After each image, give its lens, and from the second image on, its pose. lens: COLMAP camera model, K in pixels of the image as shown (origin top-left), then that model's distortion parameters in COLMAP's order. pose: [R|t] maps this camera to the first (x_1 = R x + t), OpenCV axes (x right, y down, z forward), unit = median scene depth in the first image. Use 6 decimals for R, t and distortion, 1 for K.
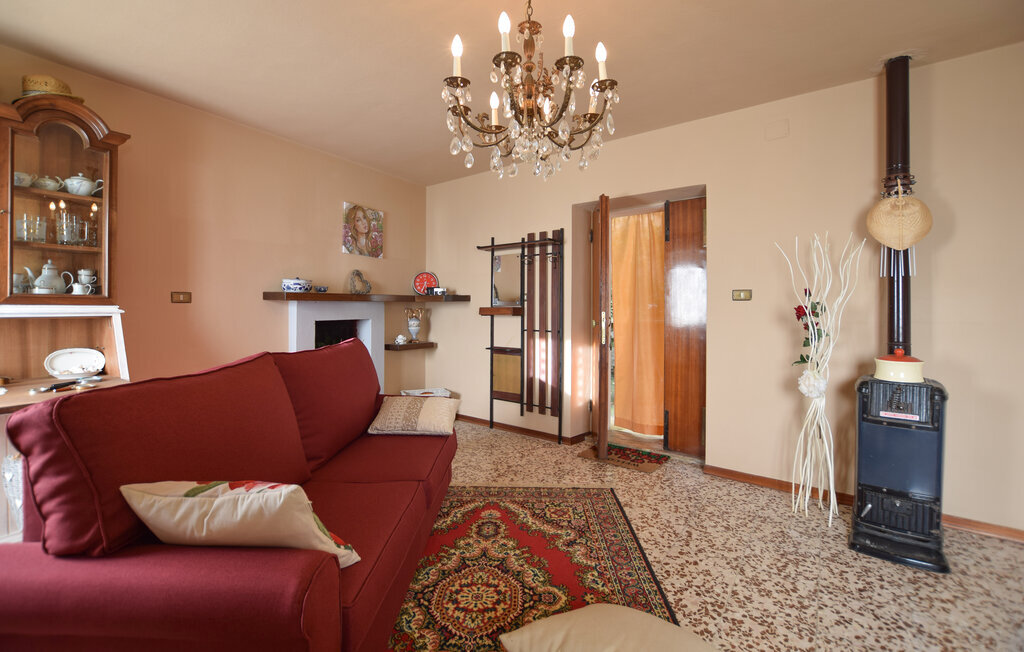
lens RADIAL K [[449.9, 0, 509.5], [0, 449.9, 312.1], [0, 0, 1]] dist [-0.031668, -0.000061]
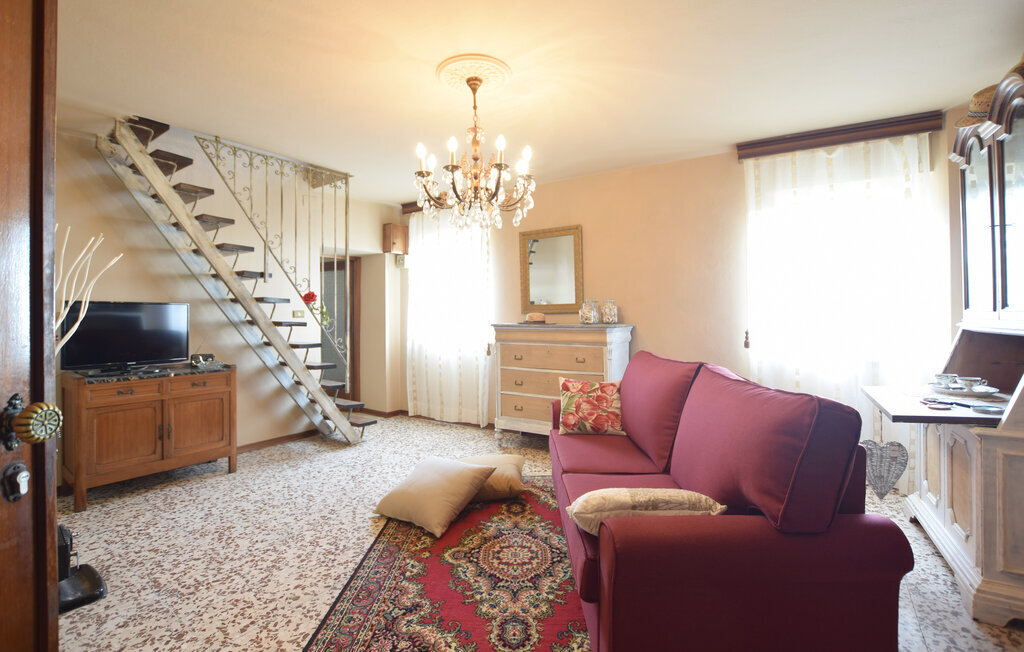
lens RADIAL K [[449.9, 0, 509.5], [0, 449.9, 312.1], [0, 0, 1]] dist [-0.031668, -0.000061]
pose [[-0.999928, 0.003440, -0.011488, -0.035214], [0.003416, 0.999992, 0.002174, -0.035750], [0.011495, 0.002135, -0.999932, 1.807519]]
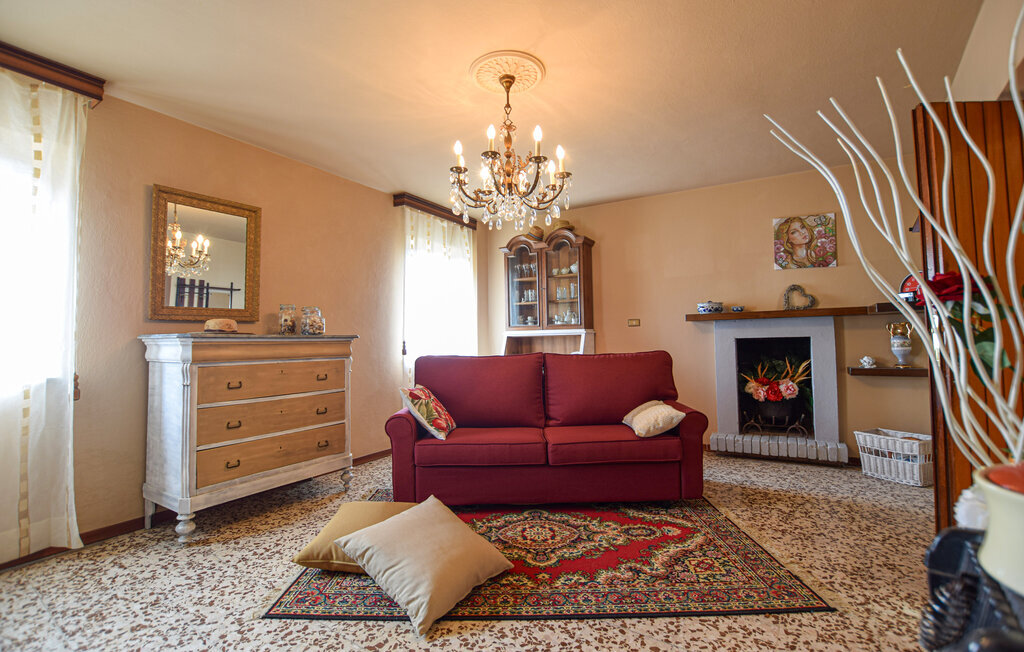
lens RADIAL K [[449.5, 0, 514.1], [0, 449.5, 316.6], [0, 0, 1]] dist [-0.031957, 0.000095]
pose [[0.020539, -0.055357, -0.998255, 1.074093], [0.006288, 0.998453, -0.055238, 0.039113], [0.999769, -0.005143, 0.020856, 0.722519]]
